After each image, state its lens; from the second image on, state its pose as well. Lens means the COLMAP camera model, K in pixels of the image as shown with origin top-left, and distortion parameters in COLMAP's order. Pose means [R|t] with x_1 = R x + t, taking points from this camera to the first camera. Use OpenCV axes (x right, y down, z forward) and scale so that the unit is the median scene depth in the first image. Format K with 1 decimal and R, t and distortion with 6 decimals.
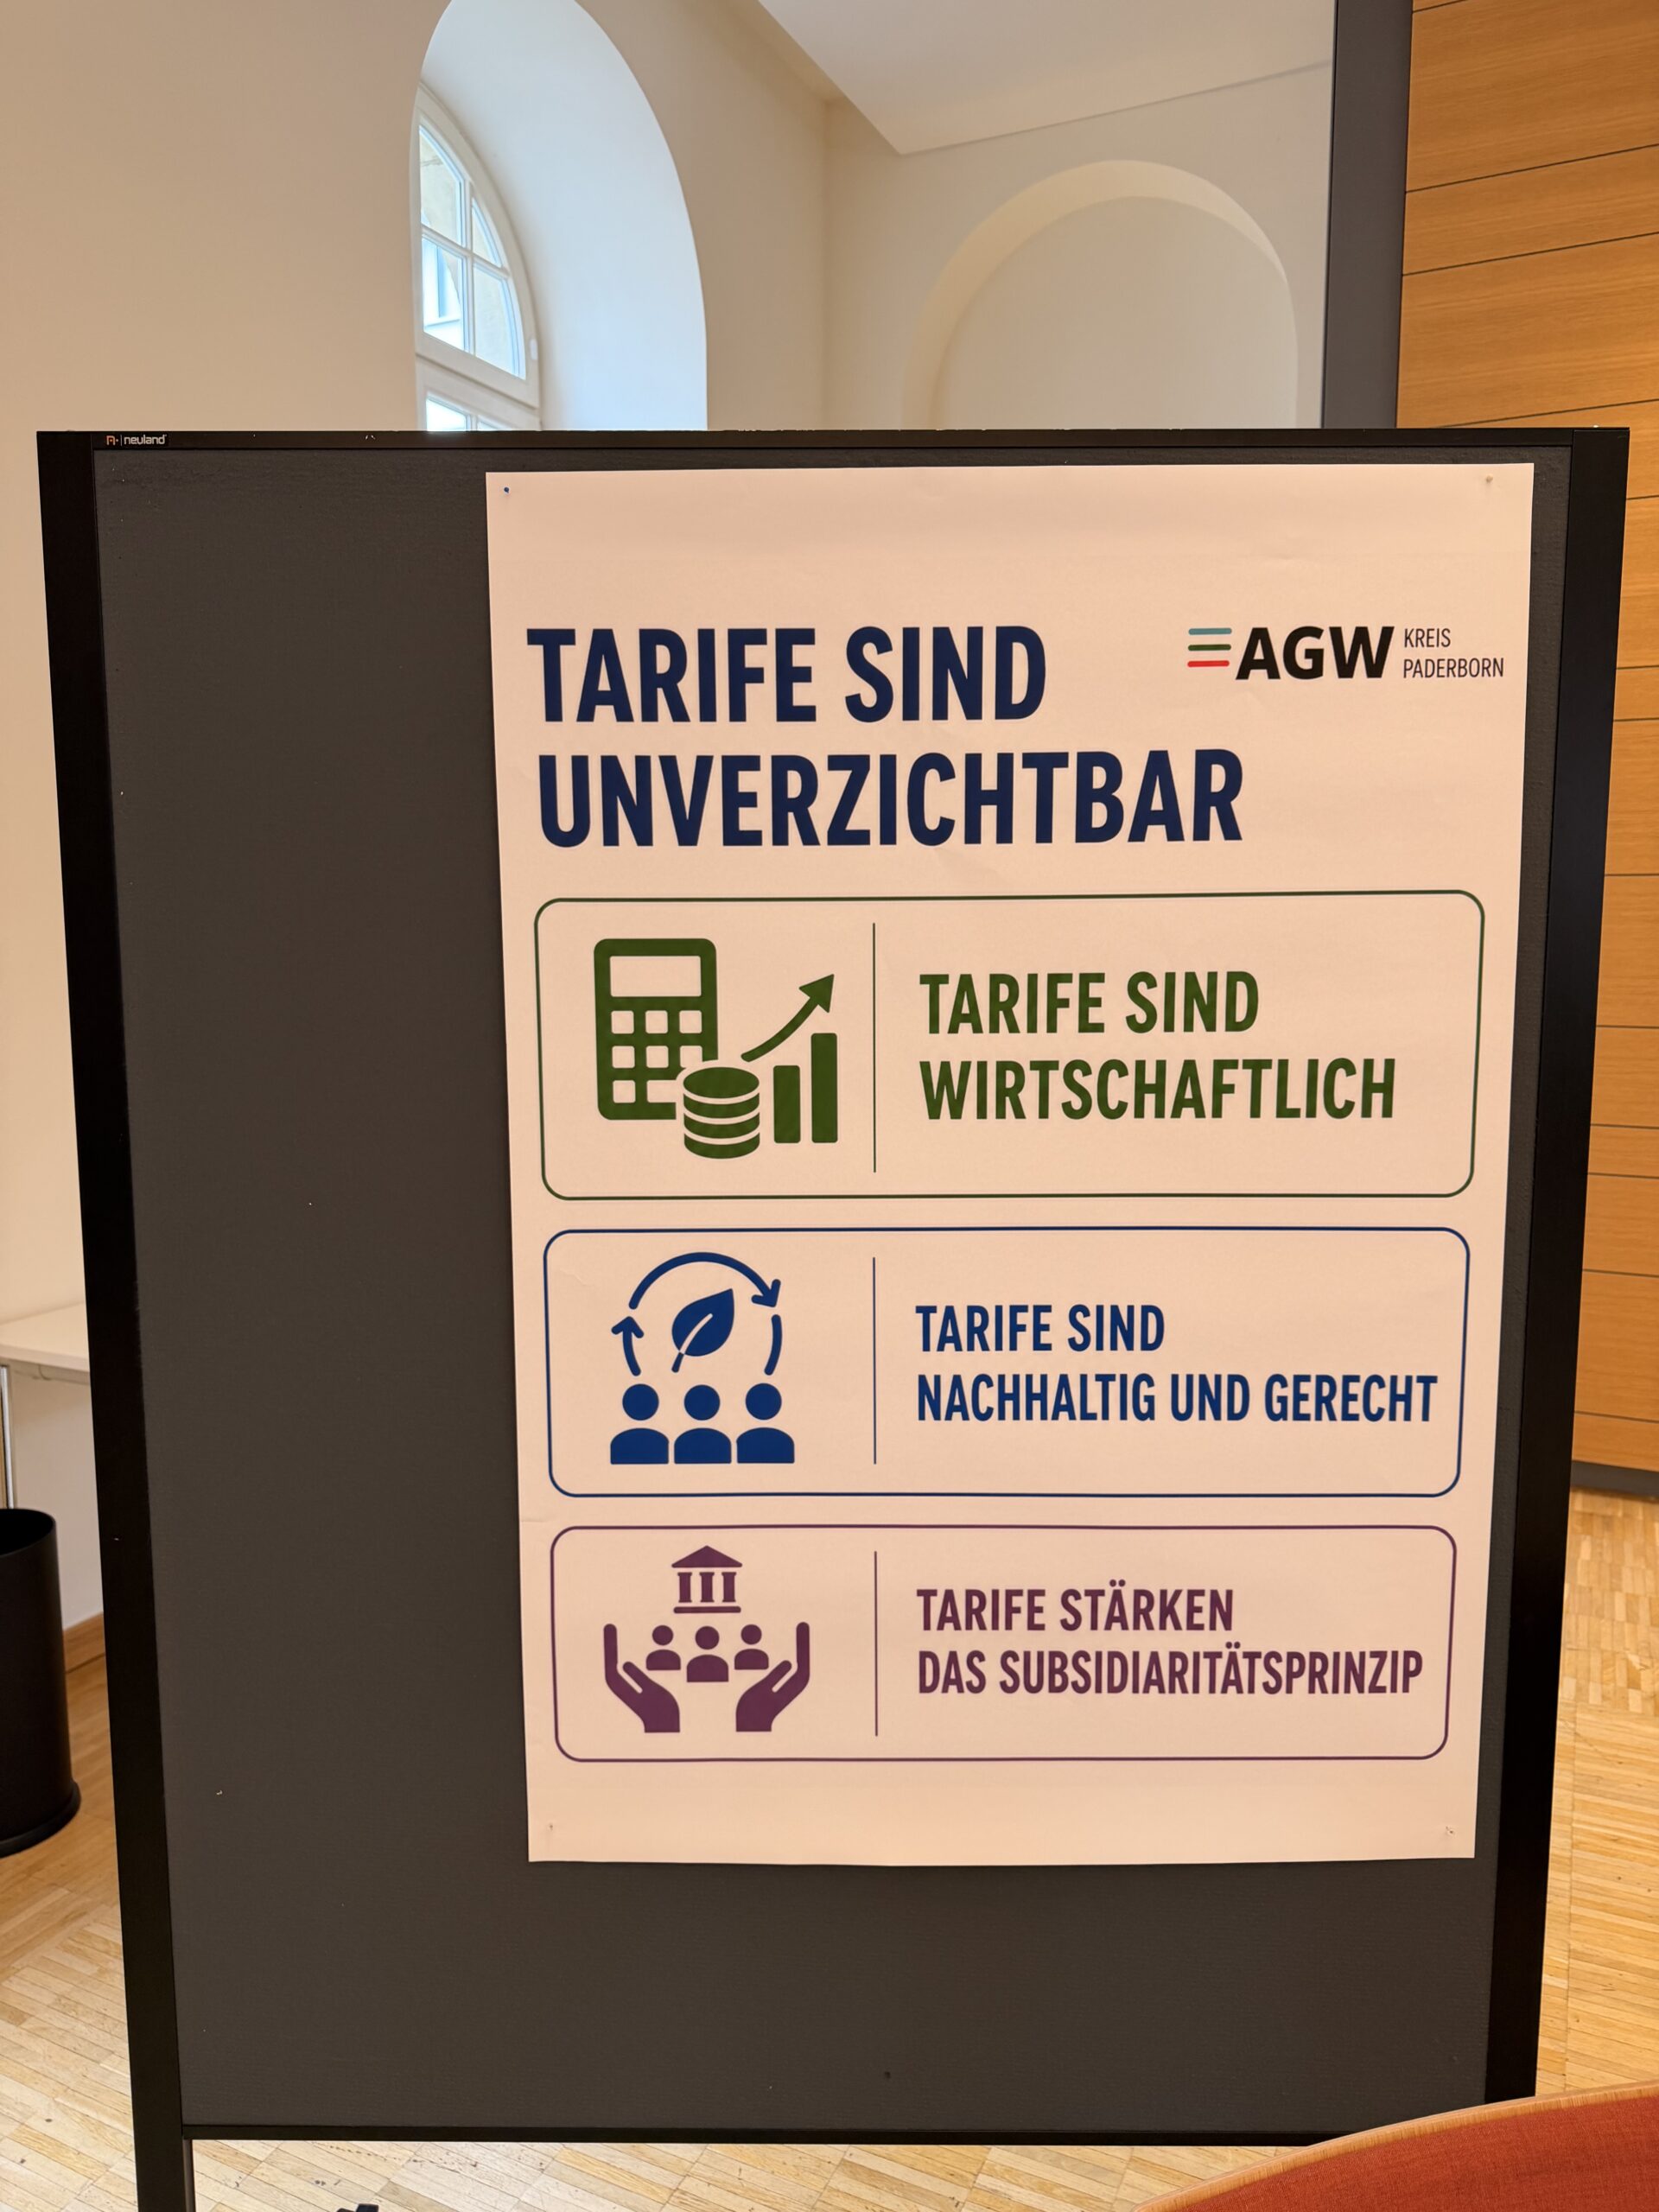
lens RADIAL K [[1573.3, 0, 829.5], [0, 1573.3, 1106.0], [0, 0, 1]] dist [0.047262, -0.000327]
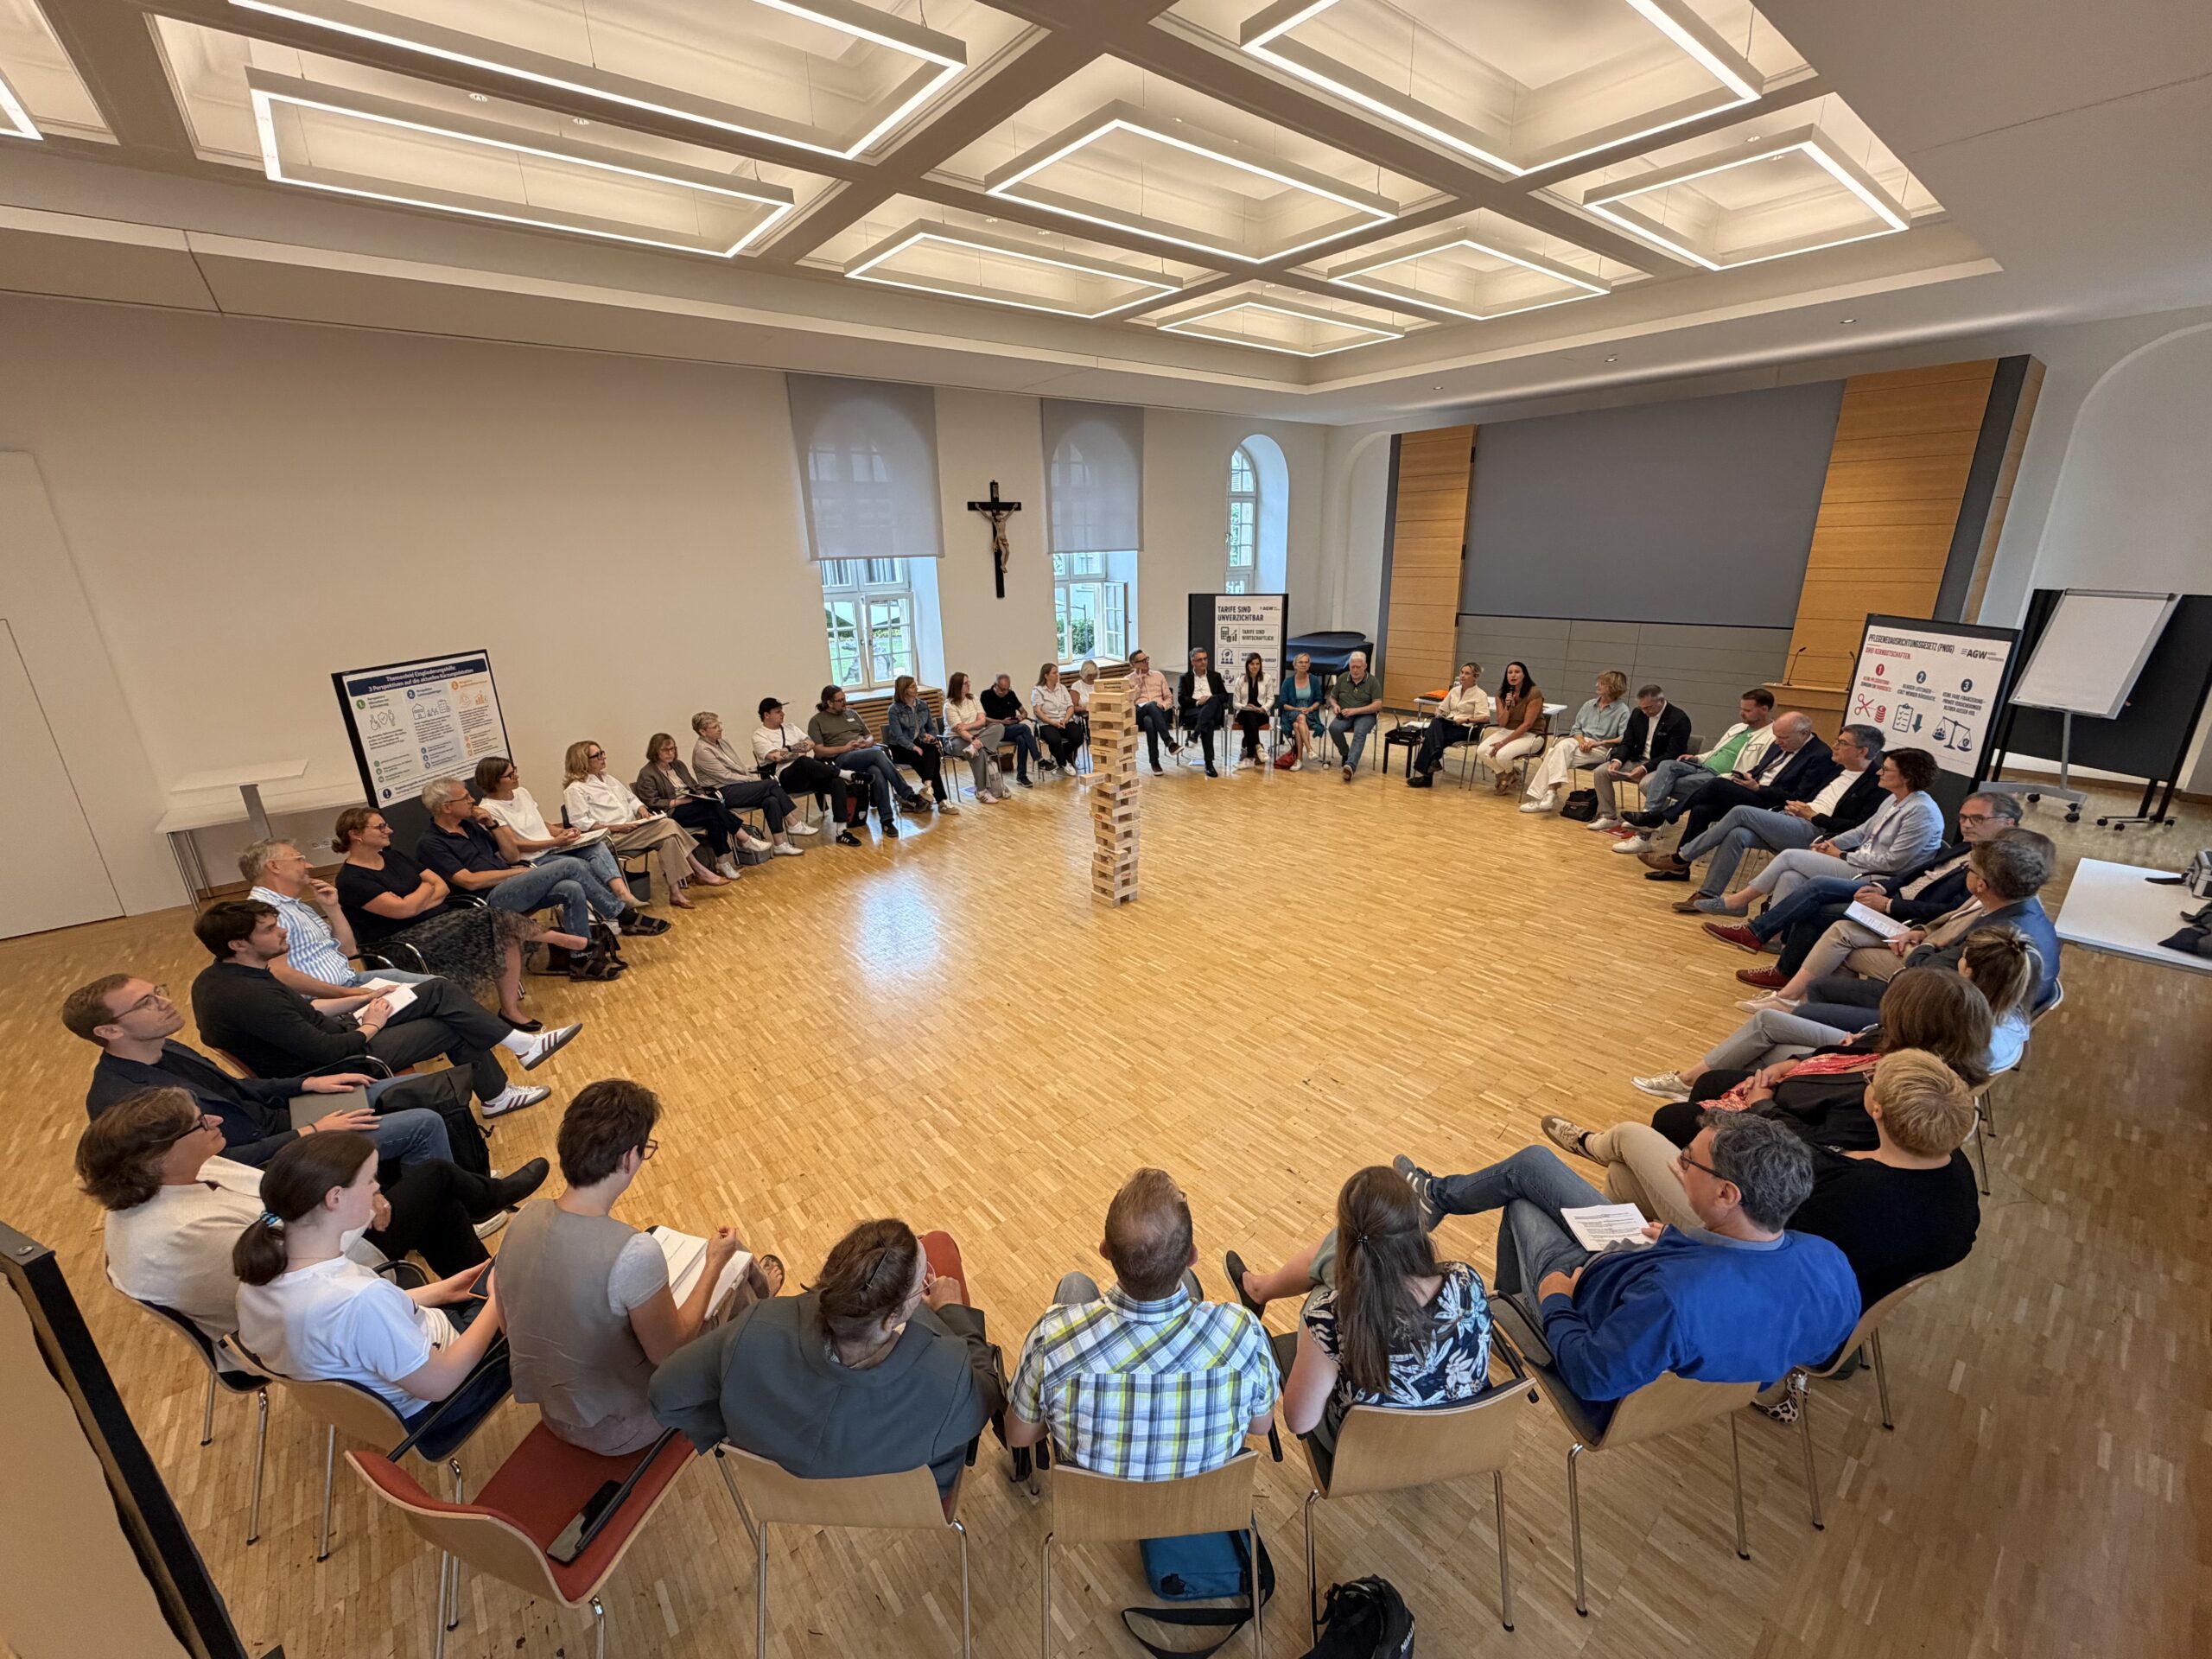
lens RADIAL K [[880.0, 0, 1106.0], [0, 880.0, 829.5], [0, 0, 1]] dist [0.000340, 0.000041]
pose [[0.910487, 0.108080, -0.399164, 2.412884], [-0.026733, 0.978607, 0.203995, 0.102199], [0.412673, -0.175064, 0.893898, -7.305957]]
